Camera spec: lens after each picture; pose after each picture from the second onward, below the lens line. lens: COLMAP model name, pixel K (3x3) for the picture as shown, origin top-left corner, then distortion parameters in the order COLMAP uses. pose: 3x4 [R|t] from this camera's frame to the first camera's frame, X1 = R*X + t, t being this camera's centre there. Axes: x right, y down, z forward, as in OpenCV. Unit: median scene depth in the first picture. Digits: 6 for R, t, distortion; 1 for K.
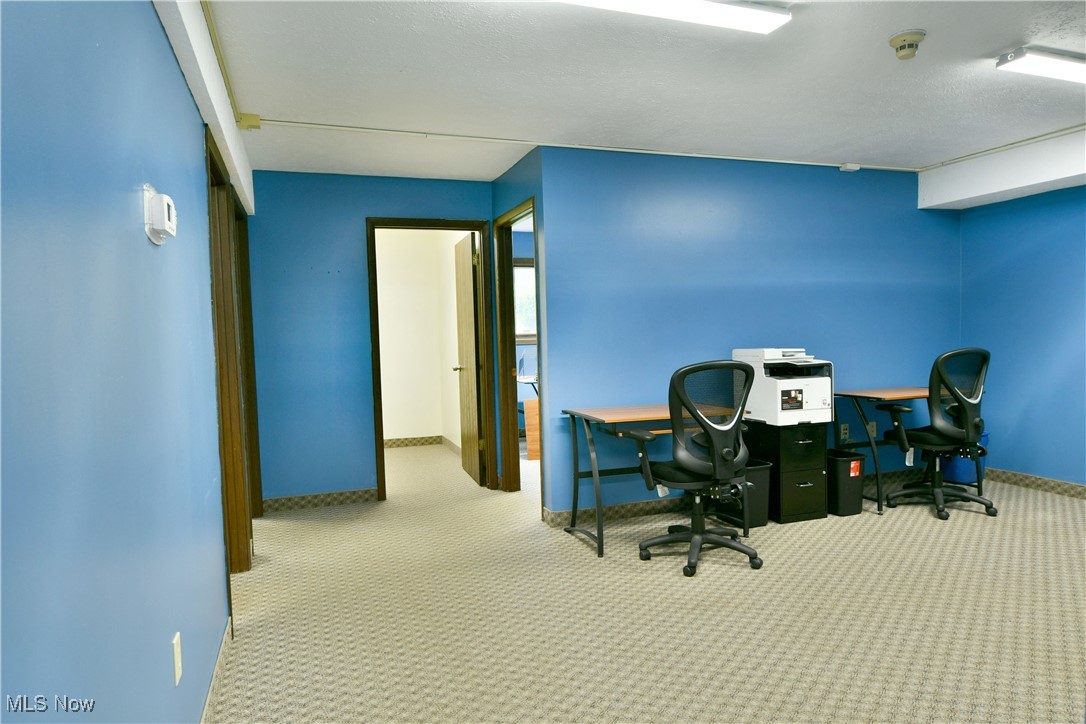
lens RADIAL K [[670.2, 0, 541.5], [0, 670.2, 366.2], [0, 0, 1]] dist [-0.013039, -0.002103]
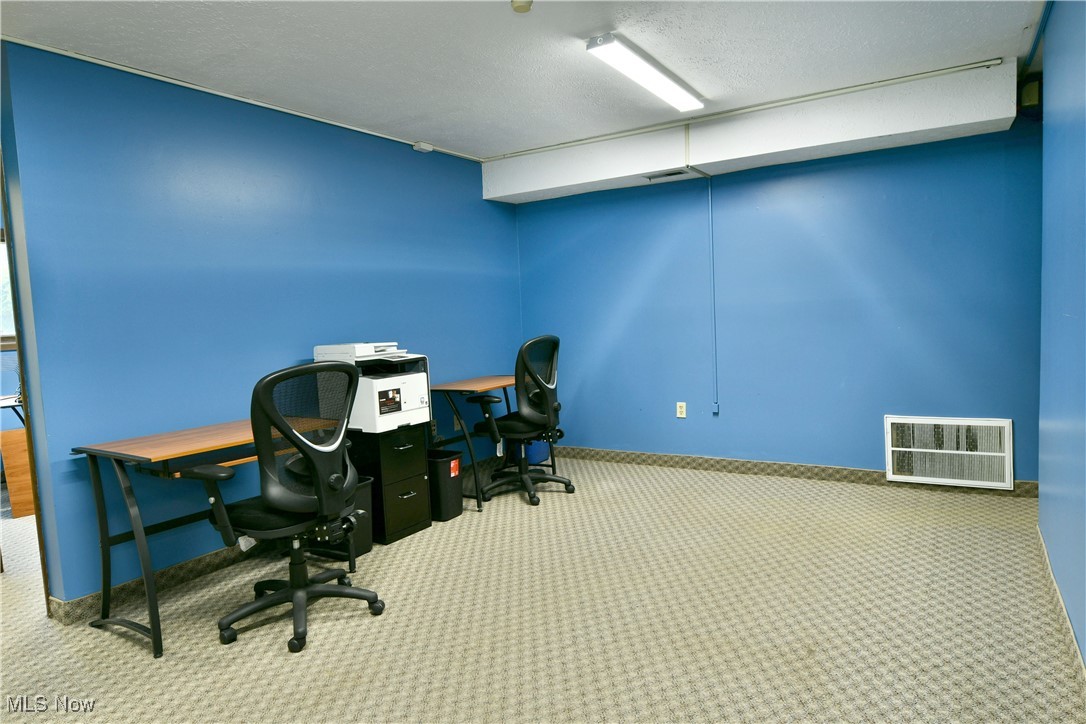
lens RADIAL K [[670.2, 0, 541.5], [0, 670.2, 366.2], [0, 0, 1]] dist [-0.013039, -0.002103]
pose [[0.787574, -0.059855, 0.613306, -0.002561], [0.054995, 0.998127, 0.026790, -0.007998], [-0.613761, 0.012629, 0.789391, 0.188039]]
